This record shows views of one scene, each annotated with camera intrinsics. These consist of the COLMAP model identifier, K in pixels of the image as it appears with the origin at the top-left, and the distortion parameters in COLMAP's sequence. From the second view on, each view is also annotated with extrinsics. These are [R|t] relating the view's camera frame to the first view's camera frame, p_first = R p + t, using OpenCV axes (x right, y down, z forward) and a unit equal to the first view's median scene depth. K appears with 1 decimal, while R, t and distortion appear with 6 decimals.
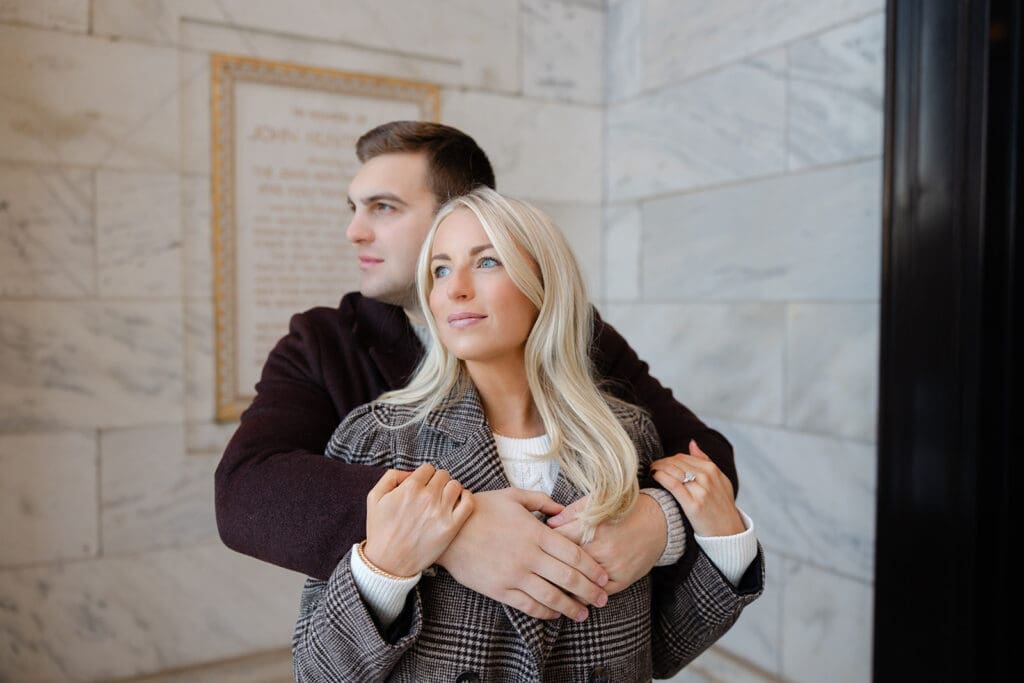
lens RADIAL K [[770.9, 0, 527.4], [0, 770.9, 338.5], [0, 0, 1]] dist [-0.010929, 0.004530]
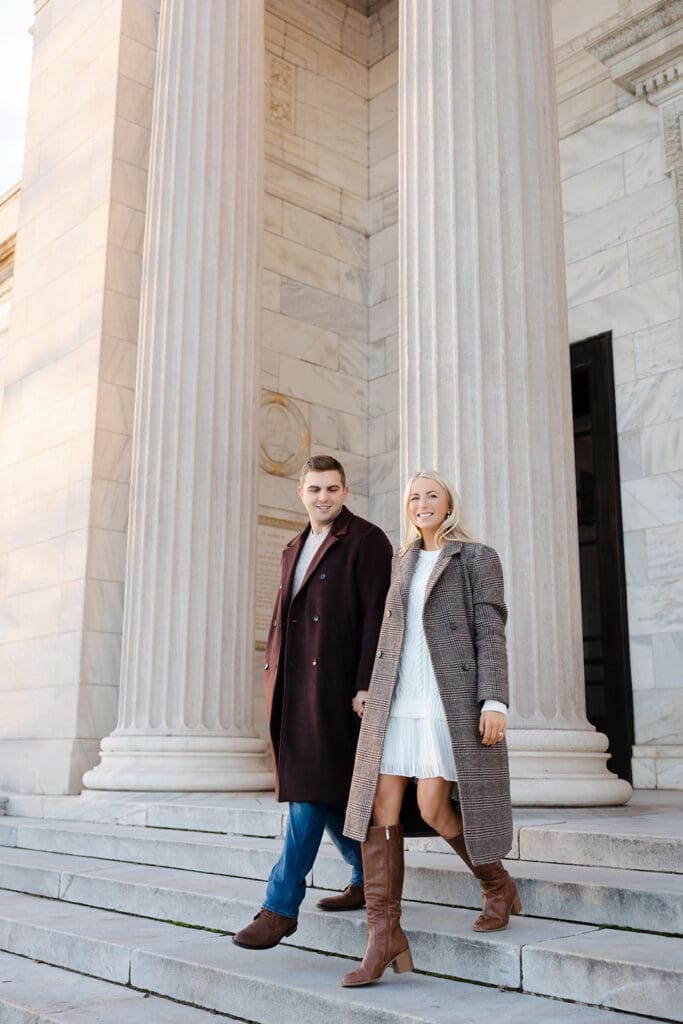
lens RADIAL K [[1072.8, 0, 343.5], [0, 1072.8, 524.8], [0, 0, 1]] dist [0.004595, -0.002880]
pose [[0.964865, 0.049739, 0.257995, -1.937210], [0.021200, 0.963979, -0.265132, 1.259763], [-0.261889, 0.261286, 0.929055, -4.797373]]
